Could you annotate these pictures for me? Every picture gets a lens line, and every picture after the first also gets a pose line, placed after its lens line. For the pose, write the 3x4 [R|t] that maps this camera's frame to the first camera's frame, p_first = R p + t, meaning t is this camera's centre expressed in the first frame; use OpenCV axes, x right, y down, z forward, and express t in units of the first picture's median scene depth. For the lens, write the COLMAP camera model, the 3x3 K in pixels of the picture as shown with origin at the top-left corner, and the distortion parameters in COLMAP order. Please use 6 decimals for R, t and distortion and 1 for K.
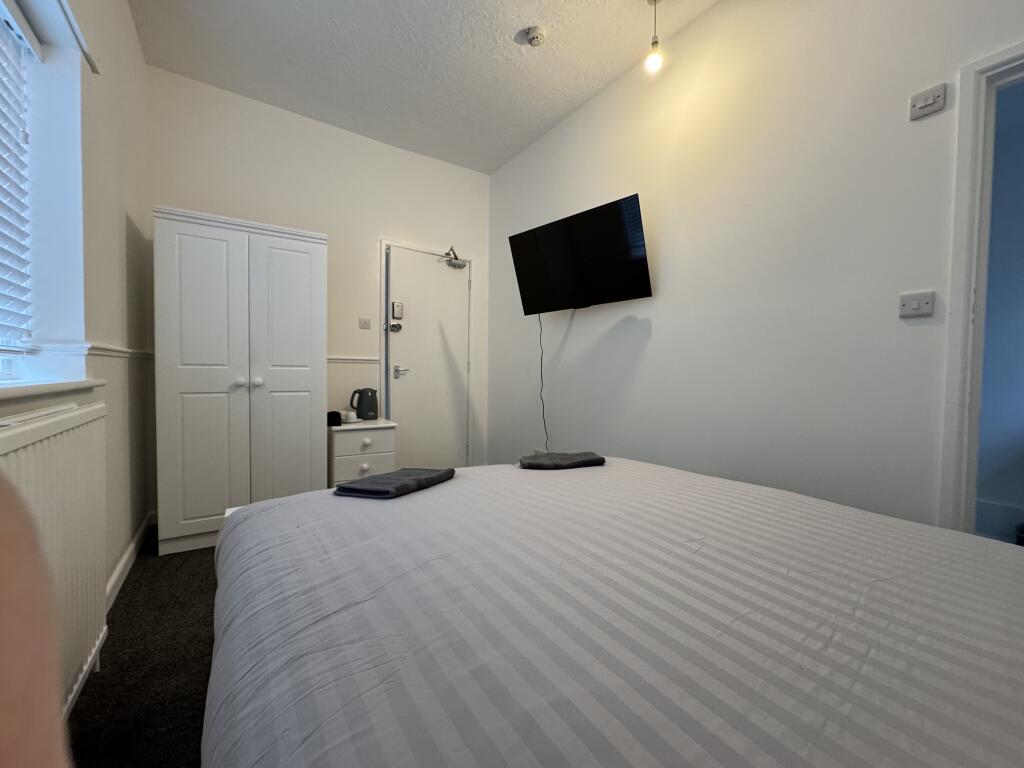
lens RADIAL K [[405.8, 0, 514.0], [0, 405.8, 382.2], [0, 0, 1]] dist [-0.003241, -0.000471]
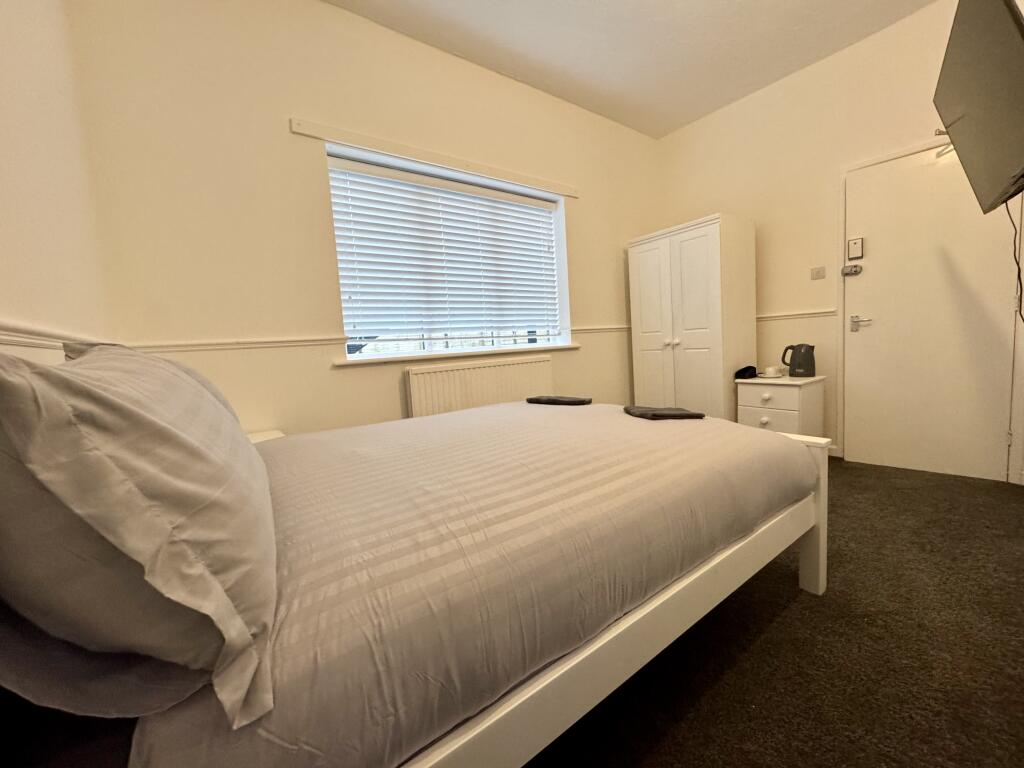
lens RADIAL K [[405.8, 0, 514.0], [0, 405.8, 382.2], [0, 0, 1]] dist [-0.003241, -0.000471]
pose [[0.022889, 0.080972, -0.996454, 0.623778], [0.031830, 0.996150, 0.081679, 0.005228], [0.999231, -0.033587, 0.020223, 0.320647]]
